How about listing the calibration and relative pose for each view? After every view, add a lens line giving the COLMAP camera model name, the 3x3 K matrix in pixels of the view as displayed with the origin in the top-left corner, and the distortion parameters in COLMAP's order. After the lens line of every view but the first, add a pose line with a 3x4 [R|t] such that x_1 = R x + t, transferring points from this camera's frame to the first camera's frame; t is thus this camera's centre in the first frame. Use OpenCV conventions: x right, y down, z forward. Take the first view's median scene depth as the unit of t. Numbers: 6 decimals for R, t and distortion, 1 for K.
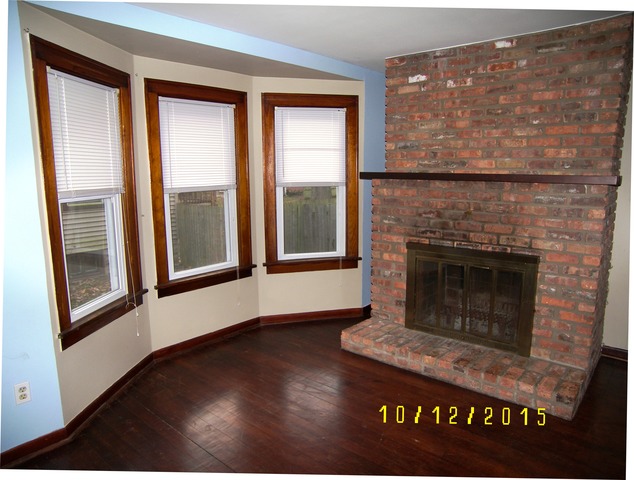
lens RADIAL K [[443.5, 0, 317.1], [0, 443.5, 242.9], [0, 0, 1]] dist [-0.101384, 0.047893]
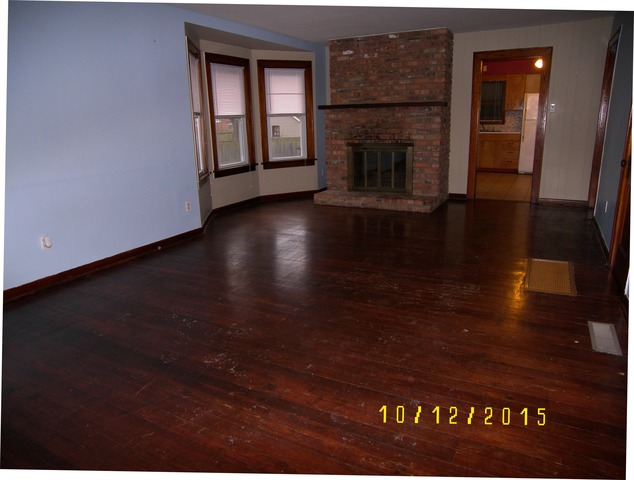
lens RADIAL K [[443.5, 0, 314.0], [0, 443.5, 235.5], [0, 0, 1]] dist [-0.101384, 0.047893]
pose [[0.975035, -0.075754, 0.208729, -0.360711], [0.057641, 0.994131, 0.091544, 0.215998], [-0.214439, -0.077227, 0.973680, -0.834500]]
